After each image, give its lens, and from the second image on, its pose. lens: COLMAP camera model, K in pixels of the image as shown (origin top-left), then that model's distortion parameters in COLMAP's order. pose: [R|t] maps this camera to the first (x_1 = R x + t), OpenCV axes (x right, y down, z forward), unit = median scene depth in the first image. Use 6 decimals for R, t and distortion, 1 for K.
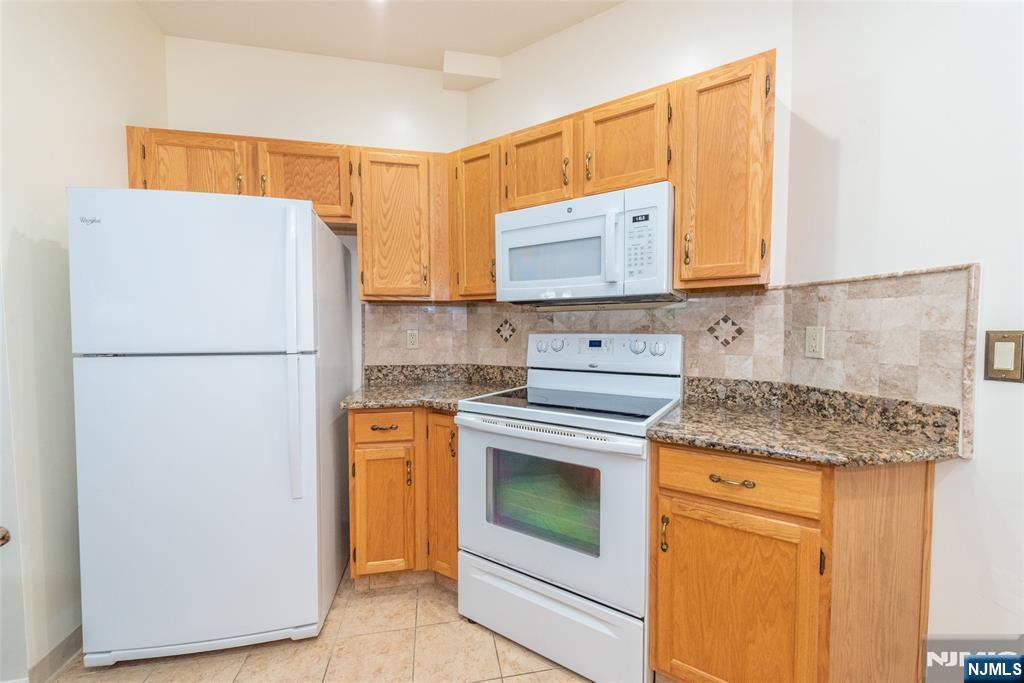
lens RADIAL K [[407.6, 0, 516.4], [0, 407.6, 345.8], [0, 0, 1]] dist [0.007512, -0.001275]
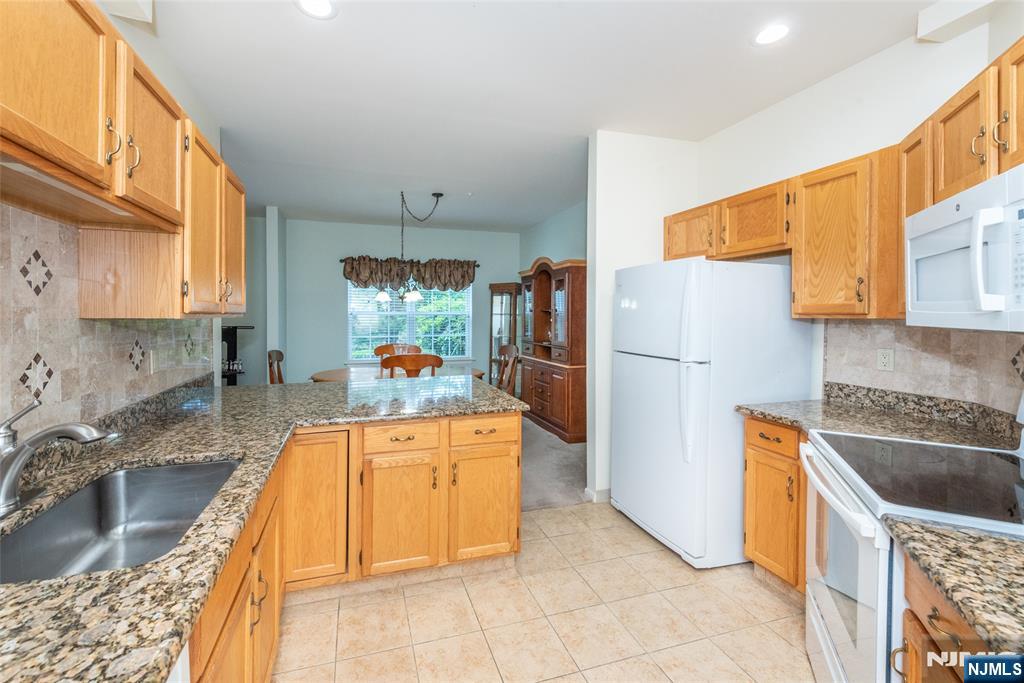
lens RADIAL K [[407.6, 0, 481.2], [0, 407.6, 317.6], [0, 0, 1]] dist [0.007512, -0.001275]
pose [[0.094793, 0.010441, -0.995442, 0.784254], [-0.040637, 0.999152, 0.006610, -0.113481], [0.994667, 0.039825, 0.095137, 0.111842]]
